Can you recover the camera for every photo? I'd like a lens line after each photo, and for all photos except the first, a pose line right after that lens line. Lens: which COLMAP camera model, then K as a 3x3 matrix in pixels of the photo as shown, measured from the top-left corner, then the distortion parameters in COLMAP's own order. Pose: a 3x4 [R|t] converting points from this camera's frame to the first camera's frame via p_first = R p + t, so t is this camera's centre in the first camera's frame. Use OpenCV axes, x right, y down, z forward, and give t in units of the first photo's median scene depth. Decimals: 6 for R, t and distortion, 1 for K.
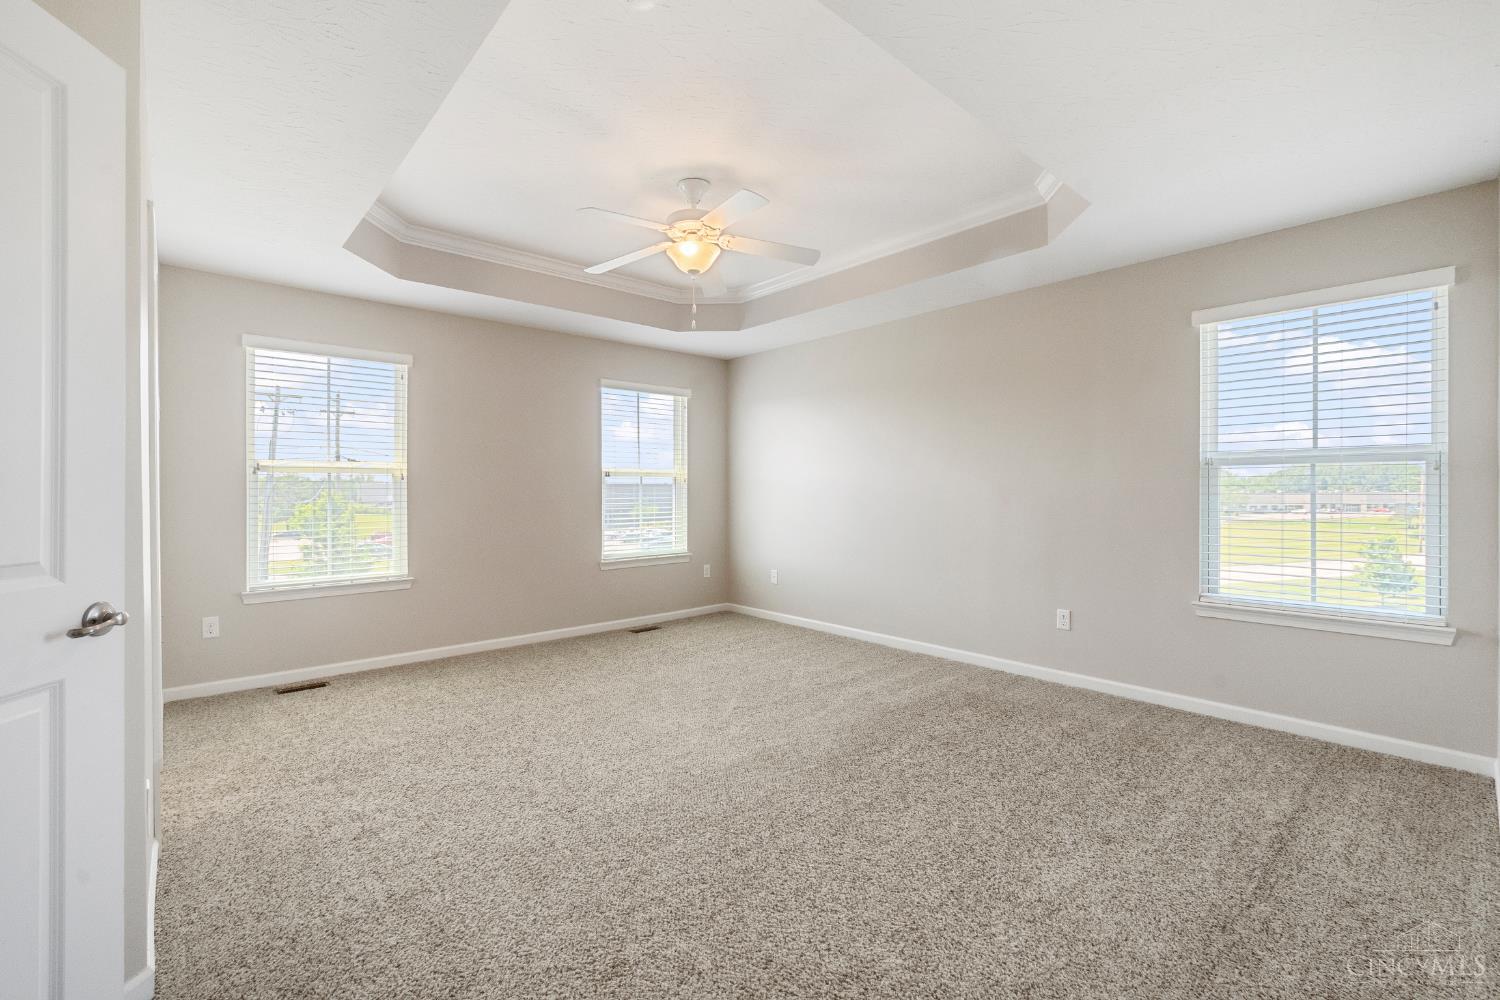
lens RADIAL K [[648.5, 0, 739.7], [0, 648.5, 488.7], [0, 0, 1]] dist [-0.000619, 0.000043]
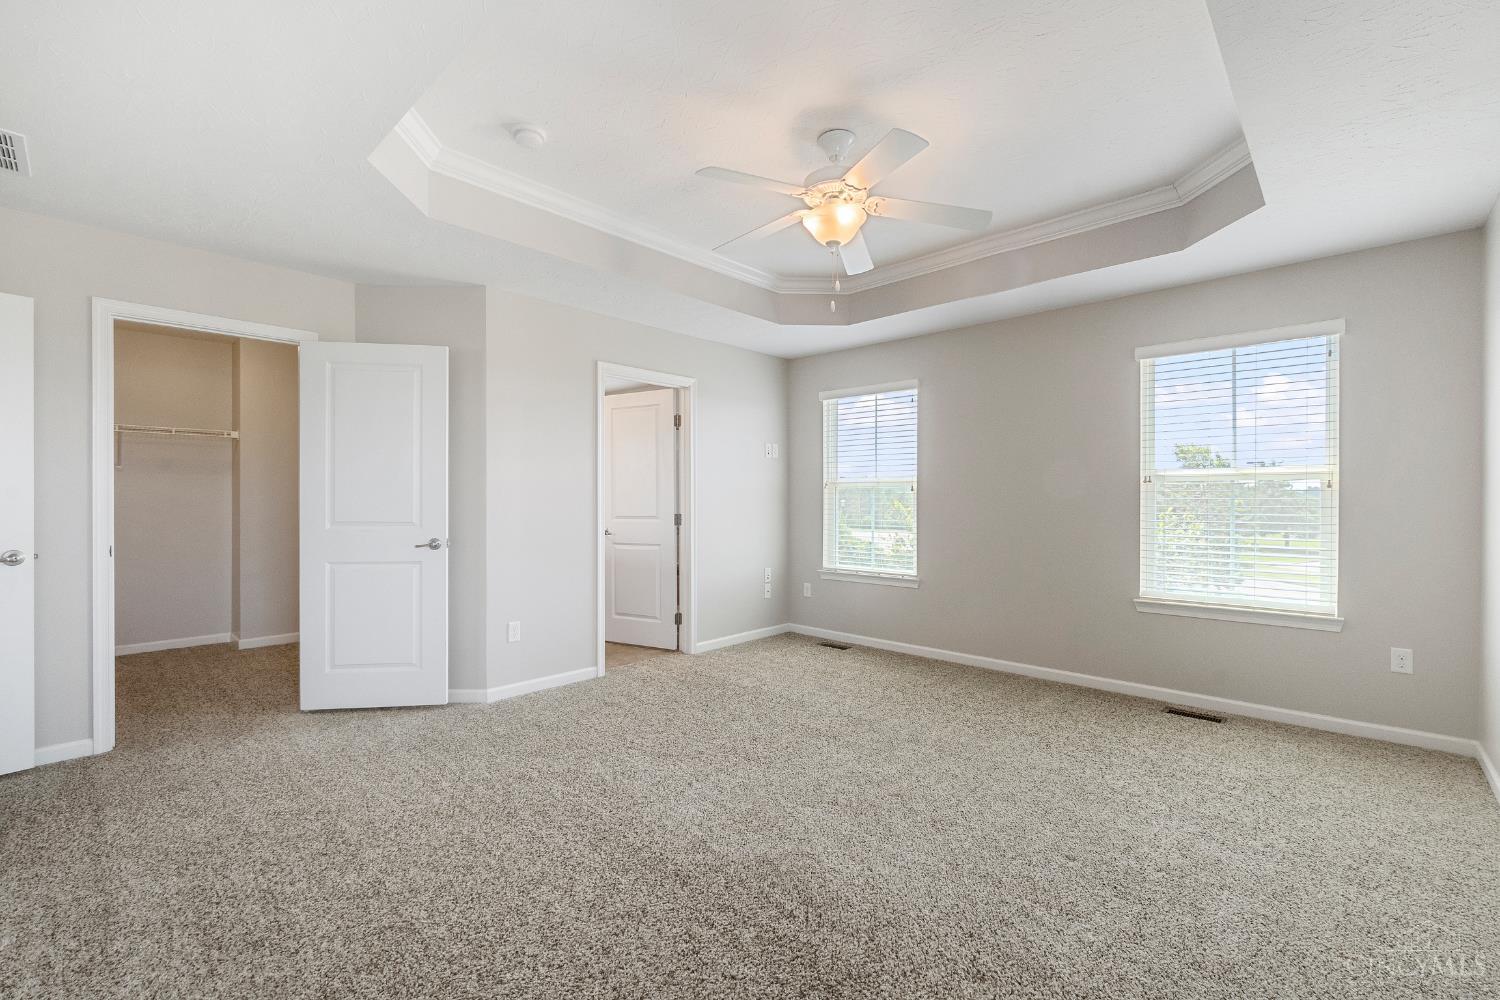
lens RADIAL K [[641.1, 0, 743.7], [0, 641.1, 501.6], [0, 0, 1]] dist [-0.006377, -0.000290]
pose [[0.087371, 0.006671, -0.996153, 0.650056], [-0.000143, 0.999978, 0.006684, -0.003365], [0.996176, -0.000441, 0.087370, 0.700090]]
